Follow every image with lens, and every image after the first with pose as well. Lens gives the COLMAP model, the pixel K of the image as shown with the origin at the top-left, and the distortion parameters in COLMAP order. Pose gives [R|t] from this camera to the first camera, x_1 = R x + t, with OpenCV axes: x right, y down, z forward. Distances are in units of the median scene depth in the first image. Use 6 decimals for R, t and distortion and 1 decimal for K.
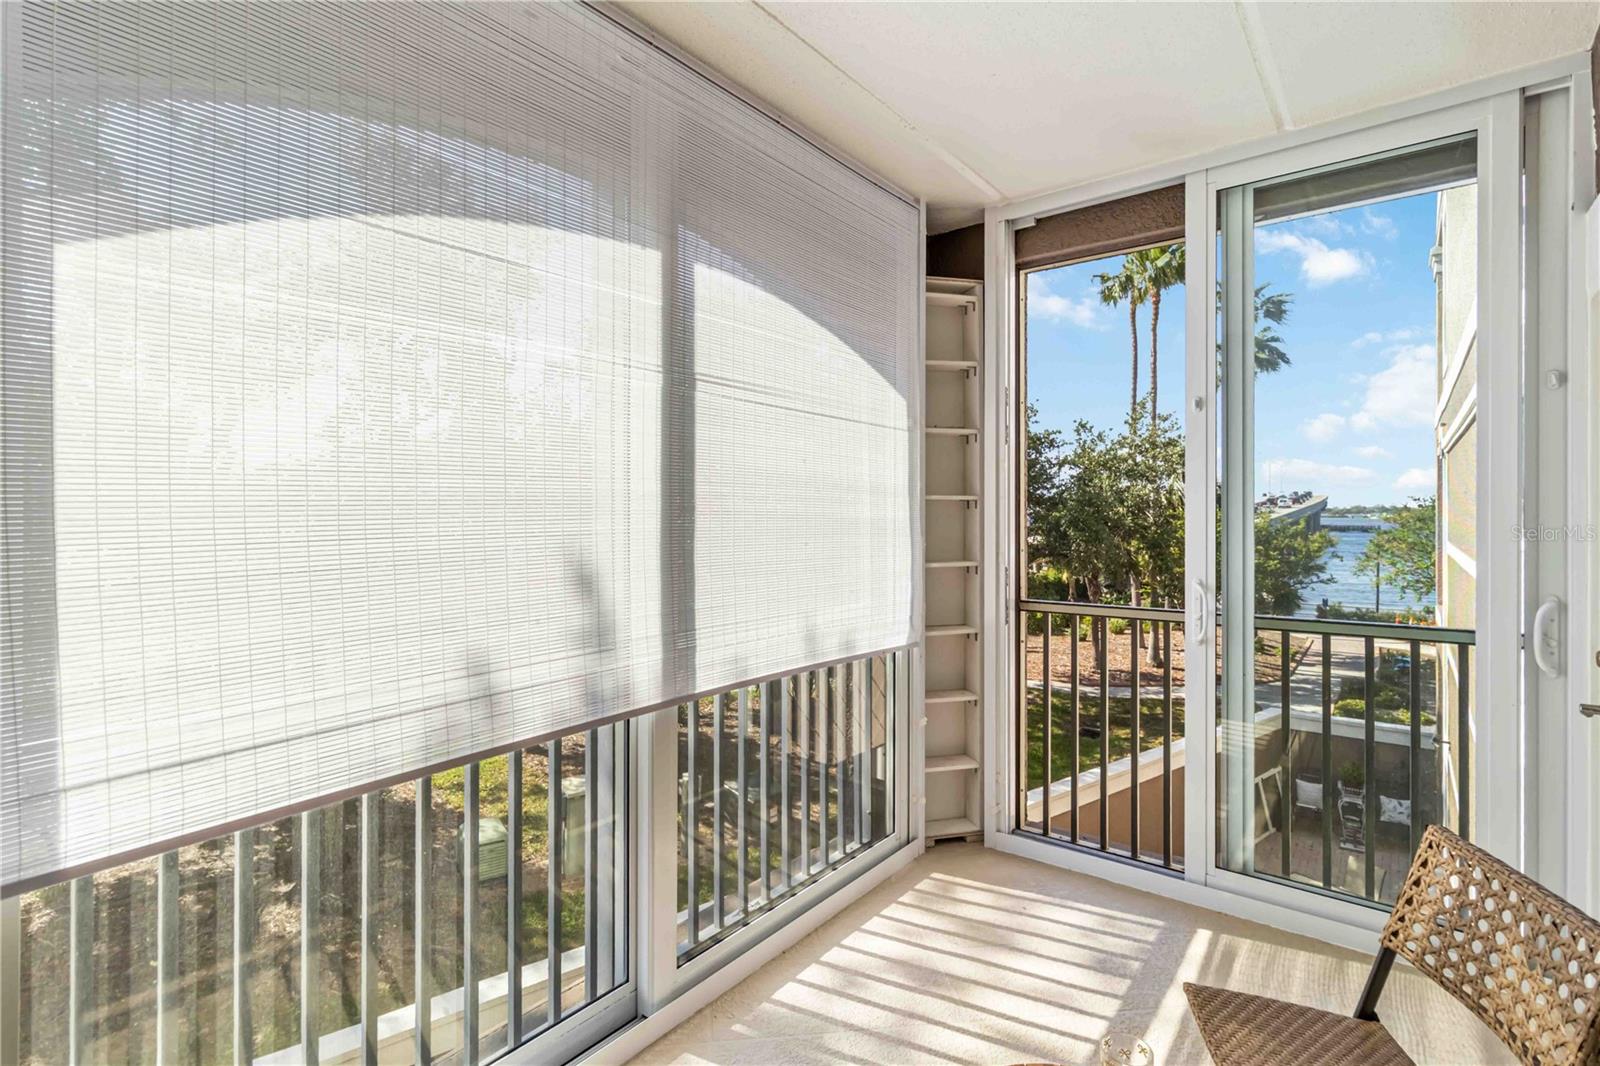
lens RADIAL K [[764.2, 0, 793.0], [0, 764.2, 520.5], [0, 0, 1]] dist [-0.000538, -0.000501]
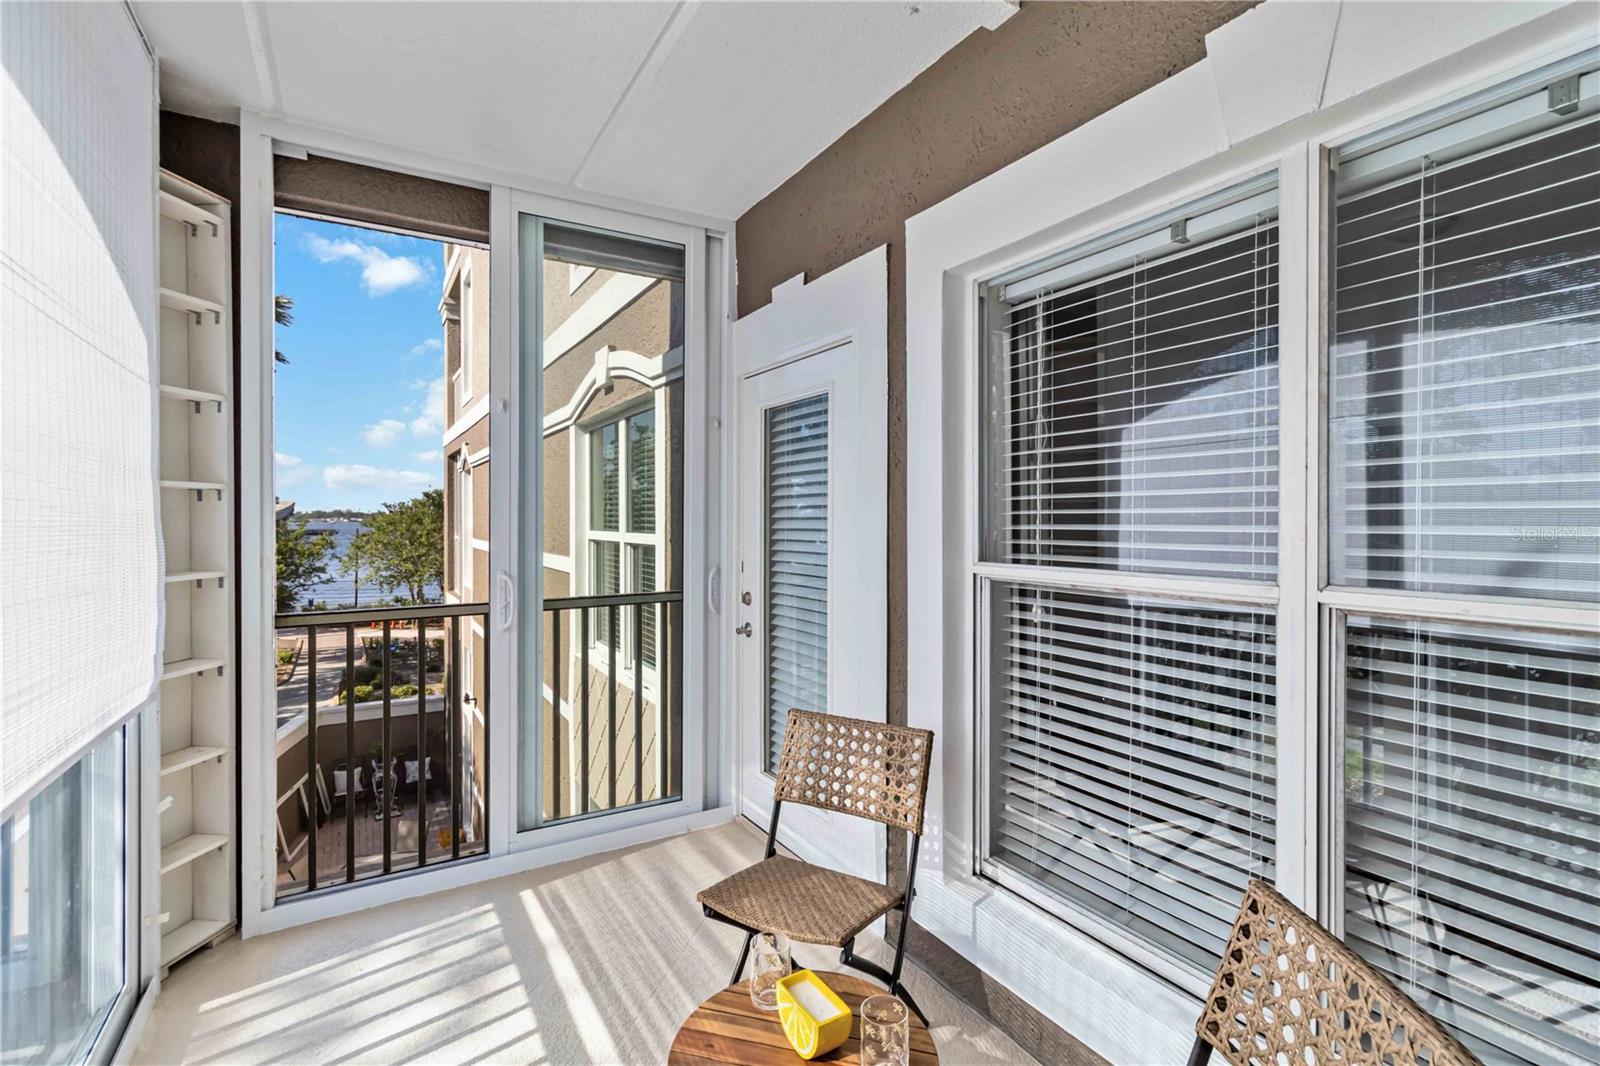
lens RADIAL K [[740.3, 0, 800.0], [0, 740.3, 533.0], [0, 0, 1]] dist [0.001536, 0.000303]
pose [[0.352734, -0.019193, 0.935527, -0.253438], [0.009254, 0.999812, 0.017022, 0.008995], [-0.935678, 0.002653, 0.352846, 0.216442]]
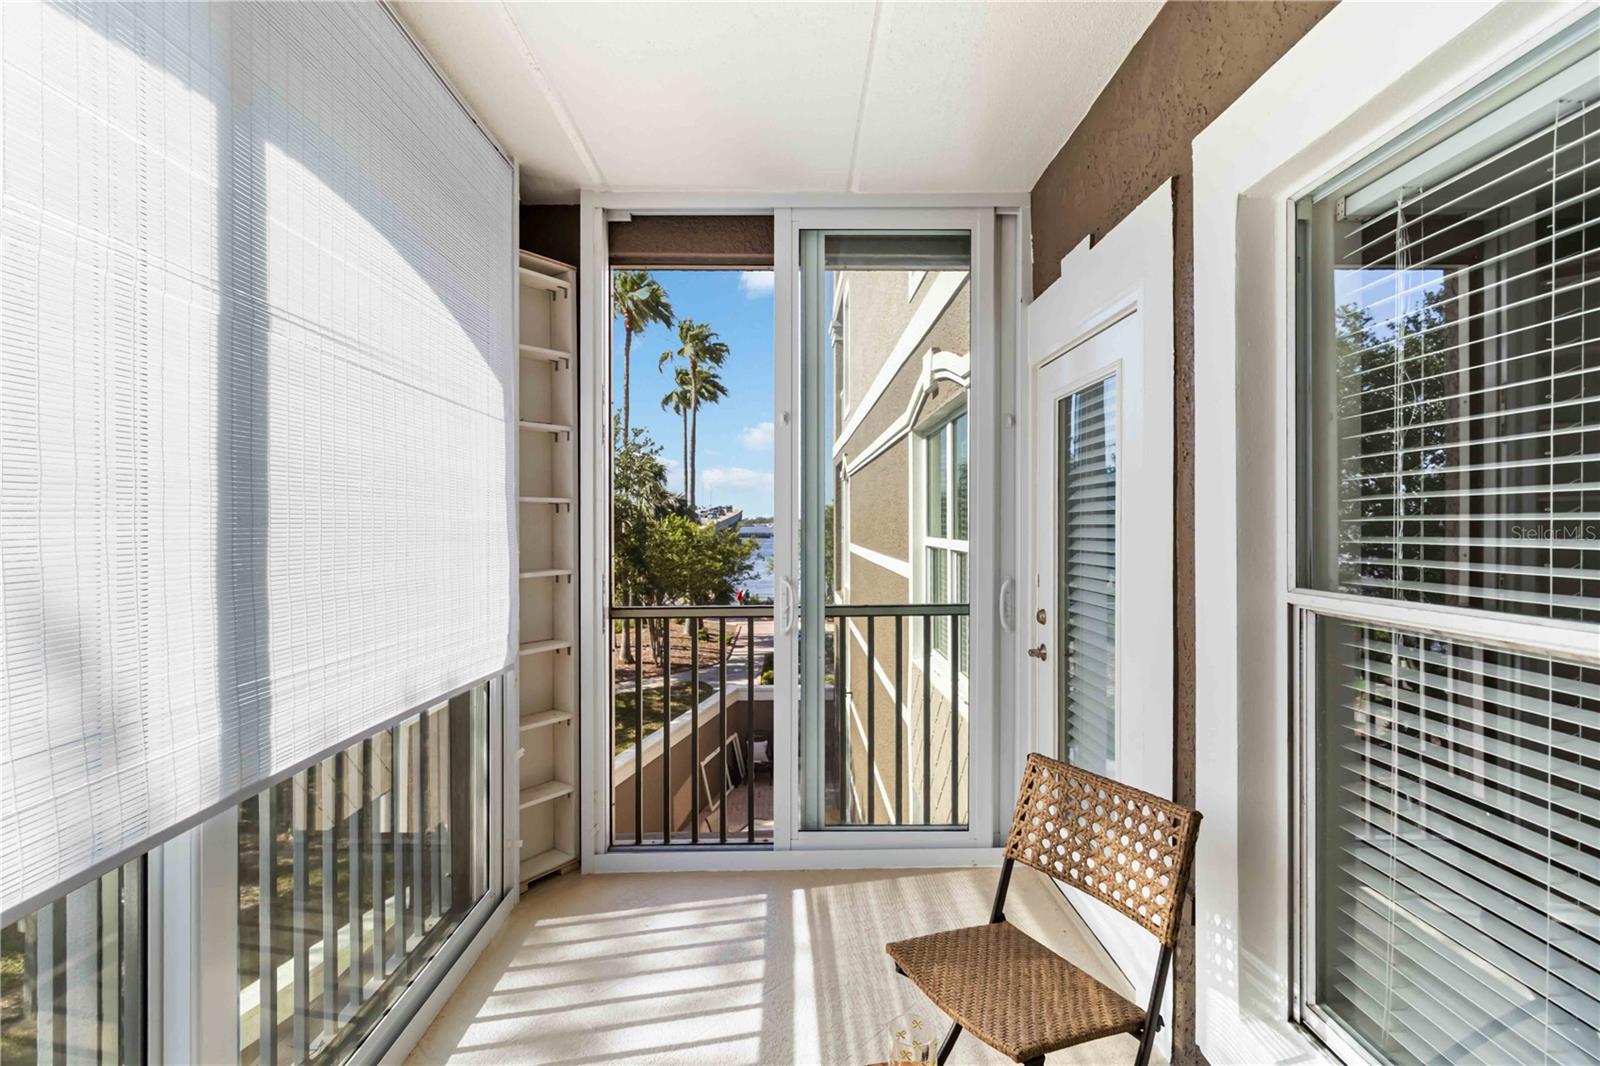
lens RADIAL K [[748.7, 0, 800.0], [0, 748.7, 533.0], [0, 0, 1]] dist [0.001248, 0.000161]
pose [[0.772299, -0.010501, 0.635172, -0.125513], [0.008778, 0.999944, 0.005859, 0.006521], [-0.635198, 0.001051, 0.772348, 0.126994]]
